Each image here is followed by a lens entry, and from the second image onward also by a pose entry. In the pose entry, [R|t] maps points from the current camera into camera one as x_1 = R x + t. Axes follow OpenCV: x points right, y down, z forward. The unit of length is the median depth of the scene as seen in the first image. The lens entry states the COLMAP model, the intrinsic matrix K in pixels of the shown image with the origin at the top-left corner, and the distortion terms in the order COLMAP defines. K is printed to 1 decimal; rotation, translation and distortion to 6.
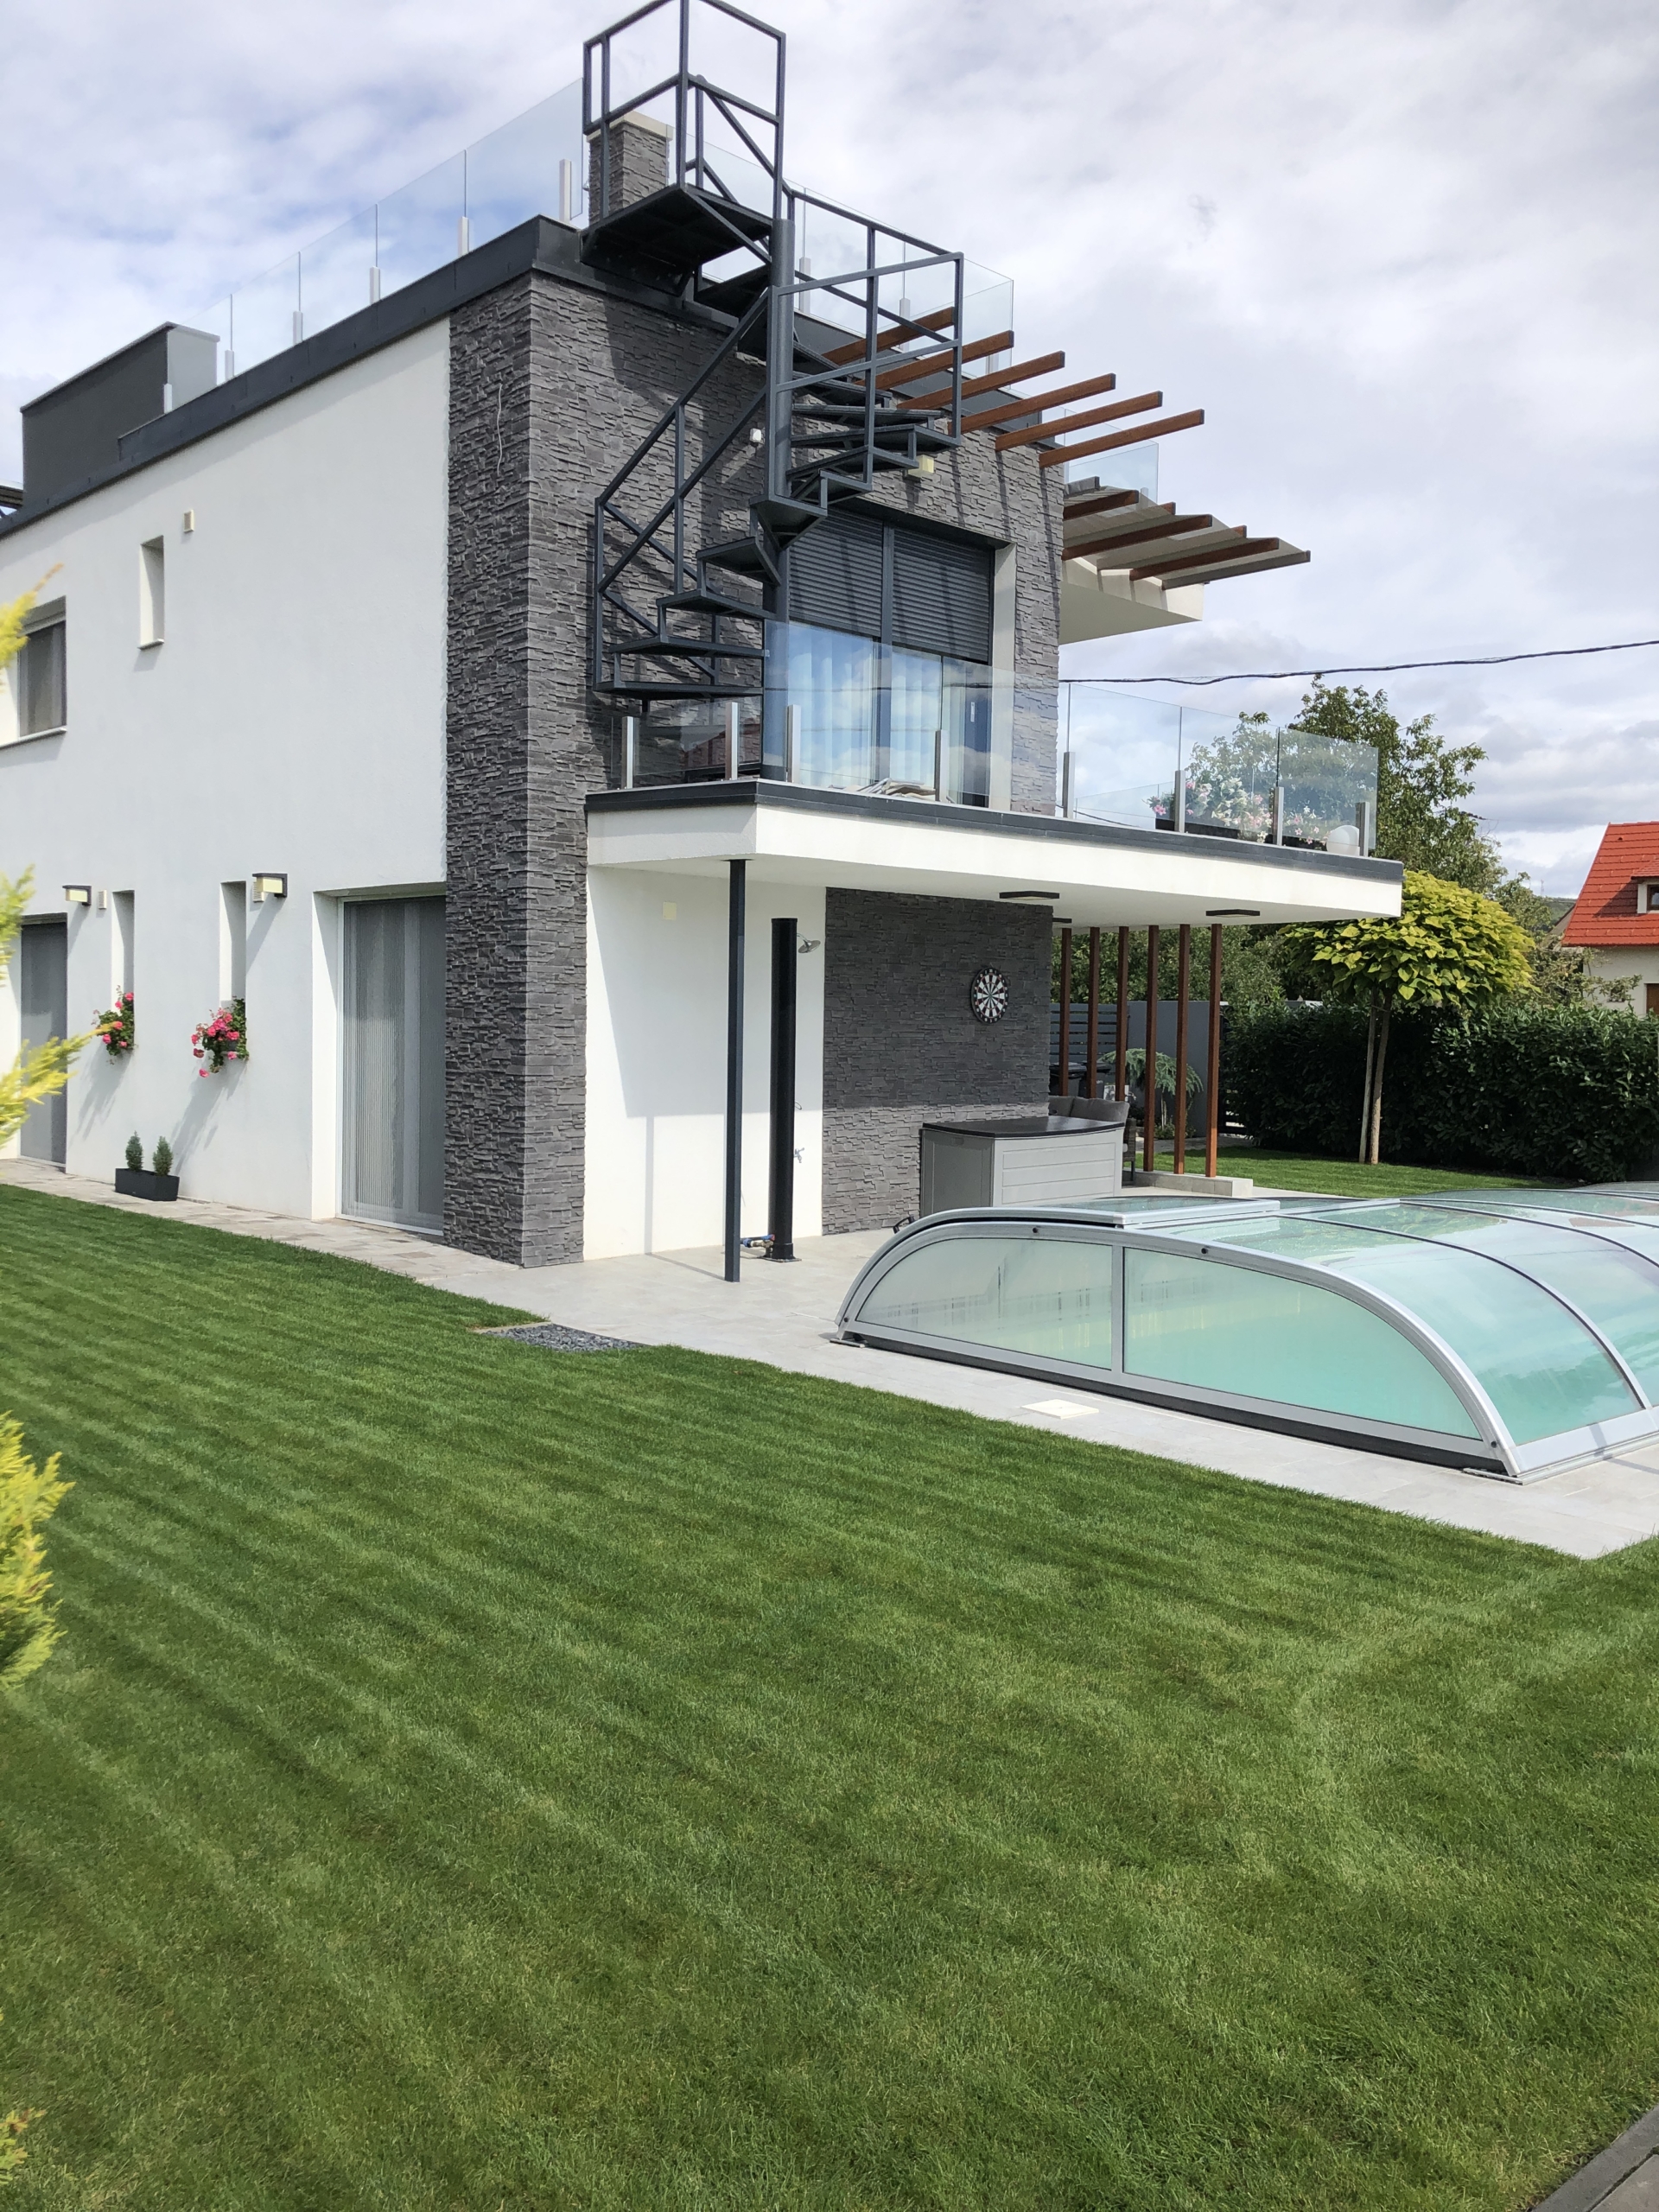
lens RADIAL K [[1829.5, 0, 813.8], [0, 1829.5, 1075.6], [0, 0, 1]] dist [0.127056, -0.369011]
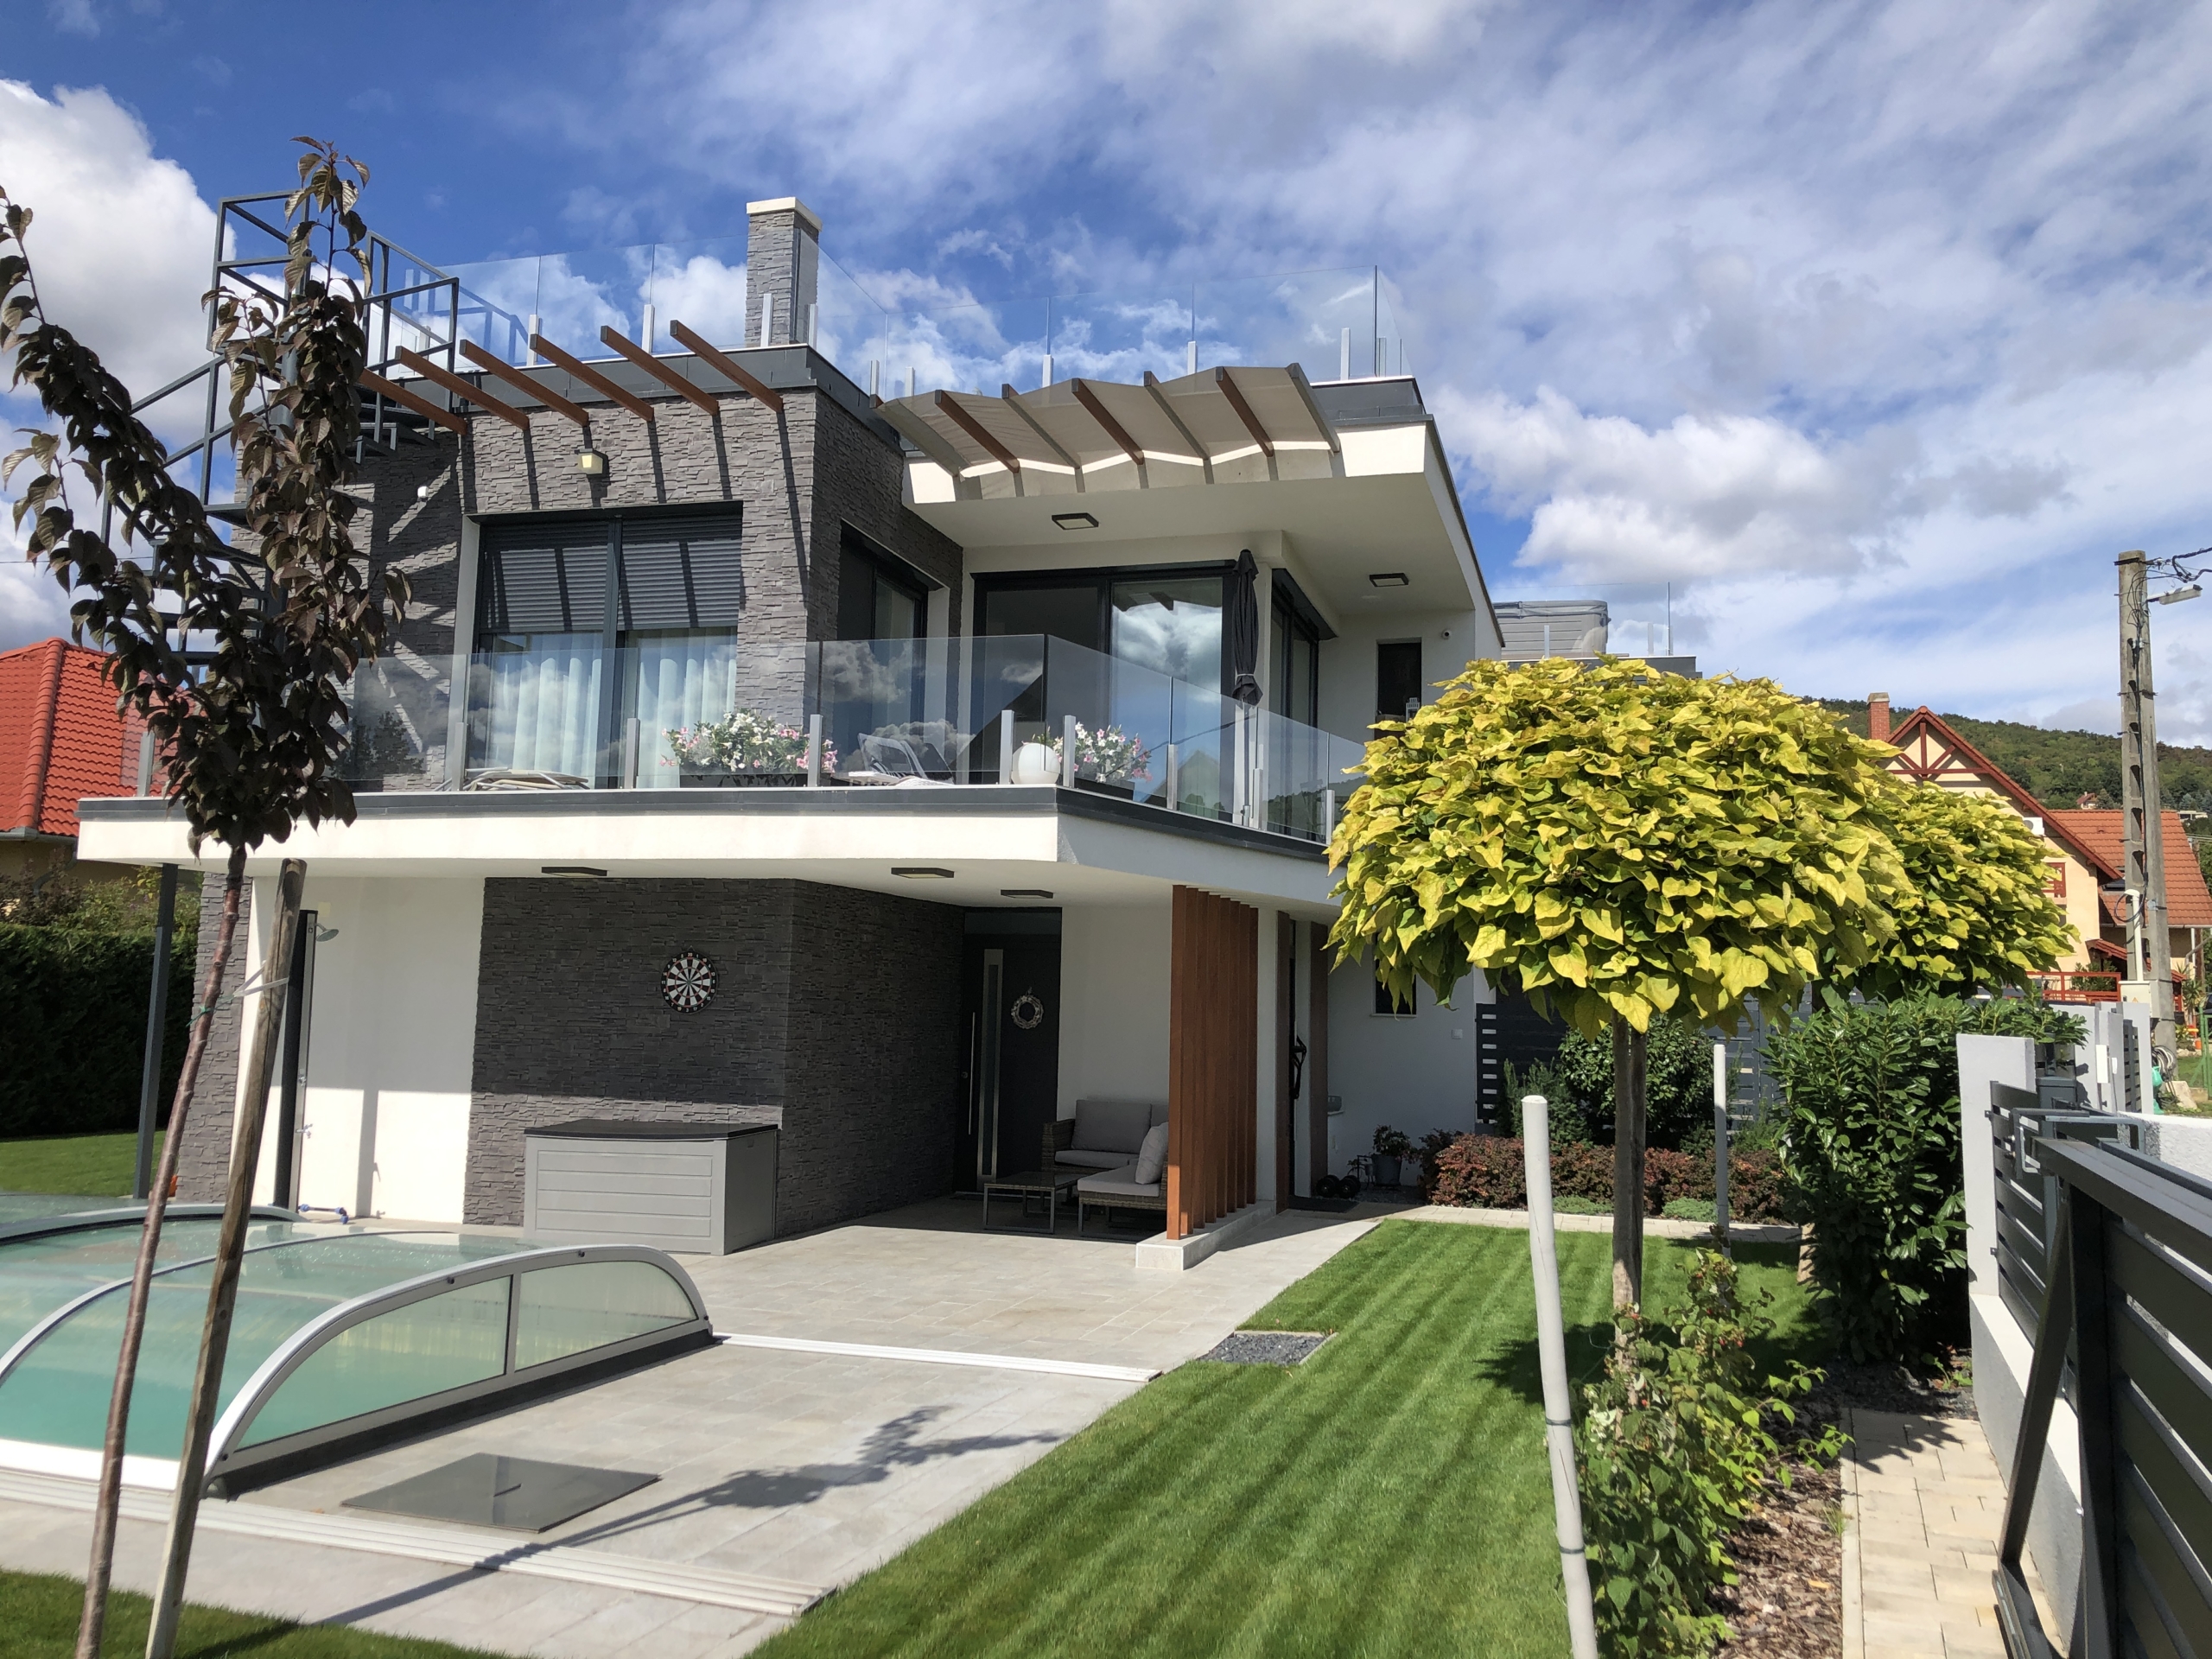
lens RADIAL K [[1795.4, 0, 1064.1], [0, 1795.4, 808.2], [0, 0, 1]] dist [0.044114, -0.047132]
pose [[0.494605, -0.109038, -0.862251, 1.045548], [-0.048346, 0.987111, -0.152560, -0.001939], [0.867772, 0.117143, 0.482959, 0.781873]]
